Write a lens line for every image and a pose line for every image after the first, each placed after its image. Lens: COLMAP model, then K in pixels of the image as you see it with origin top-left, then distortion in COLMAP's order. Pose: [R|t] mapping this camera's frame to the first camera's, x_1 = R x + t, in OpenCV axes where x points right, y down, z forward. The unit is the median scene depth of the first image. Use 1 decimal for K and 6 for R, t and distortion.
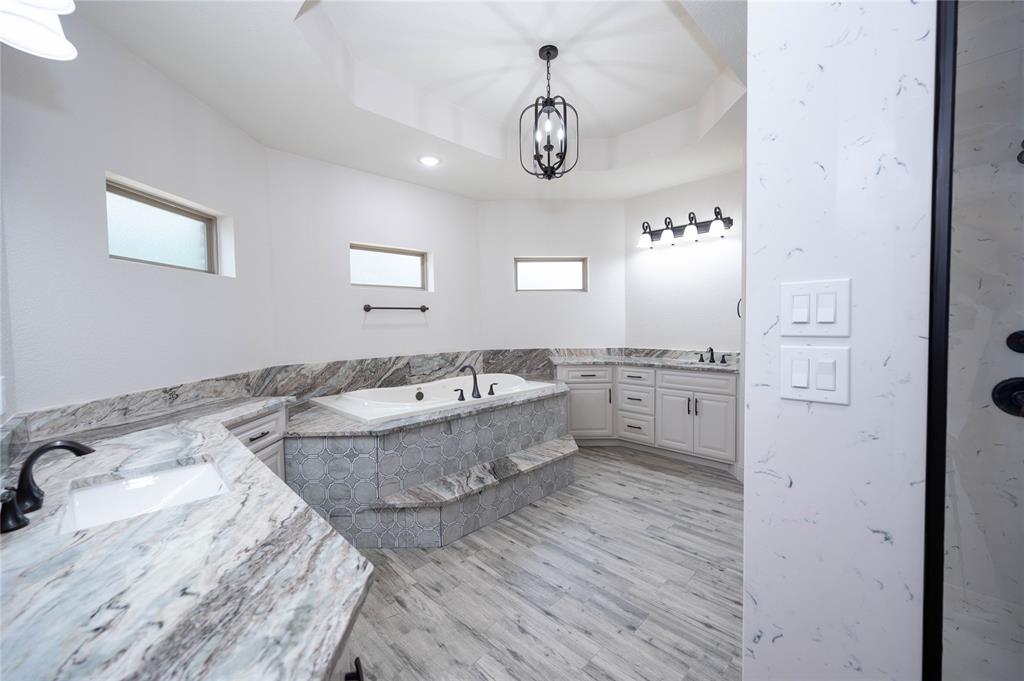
lens RADIAL K [[403.4, 0, 514.2], [0, 403.4, 336.1], [0, 0, 1]] dist [-0.001604, 0.000106]
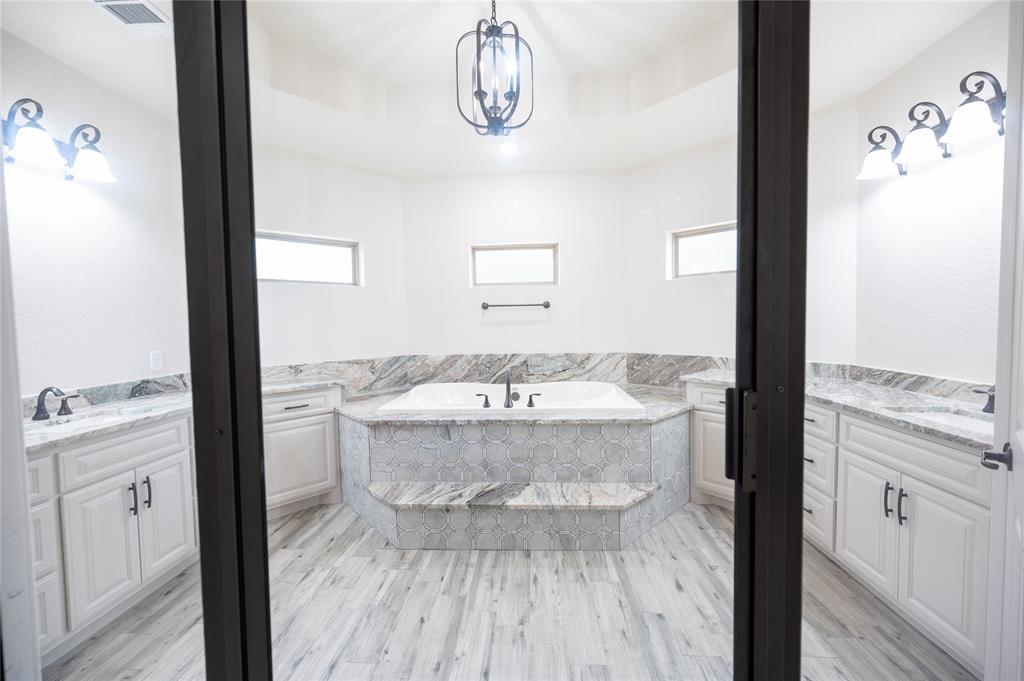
lens RADIAL K [[403.4, 0, 514.2], [0, 403.4, 336.1], [0, 0, 1]] dist [-0.001604, 0.000106]
pose [[0.674356, 0.034440, -0.737602, 0.663732], [-0.020369, 0.999399, 0.028041, -0.031490], [0.738125, -0.003885, 0.674653, 0.496421]]
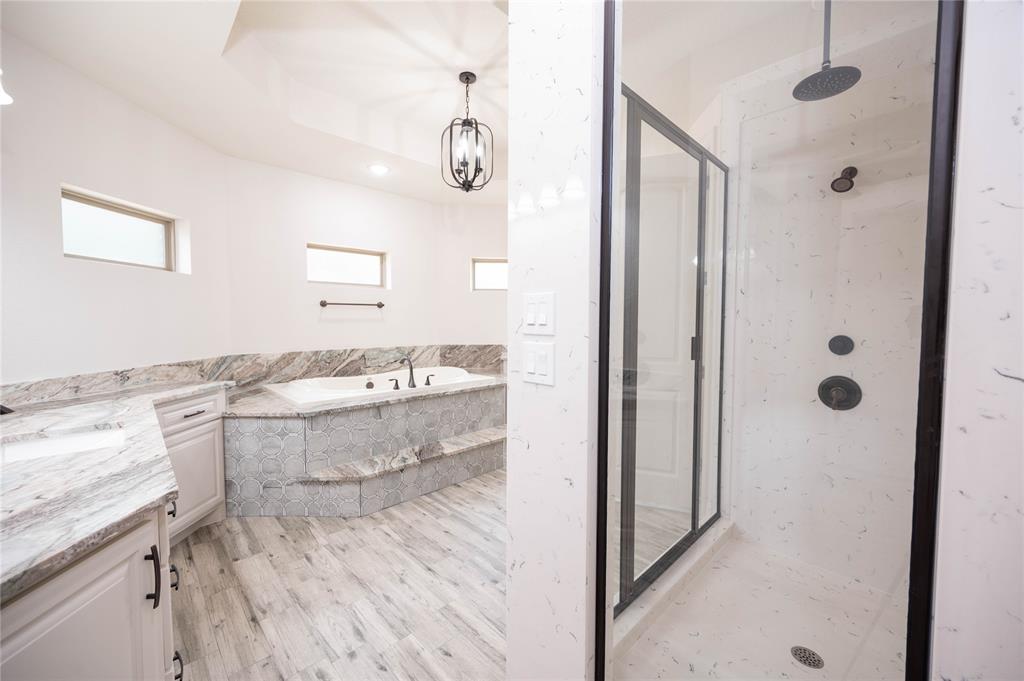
lens RADIAL K [[403.4, 0, 514.2], [0, 403.4, 336.1], [0, 0, 1]] dist [-0.001604, 0.000106]
pose [[0.999749, 0.020355, -0.009323, 0.228242], [-0.020285, 0.999765, 0.007604, -0.001140], [0.009476, -0.007413, 0.999928, -0.112606]]
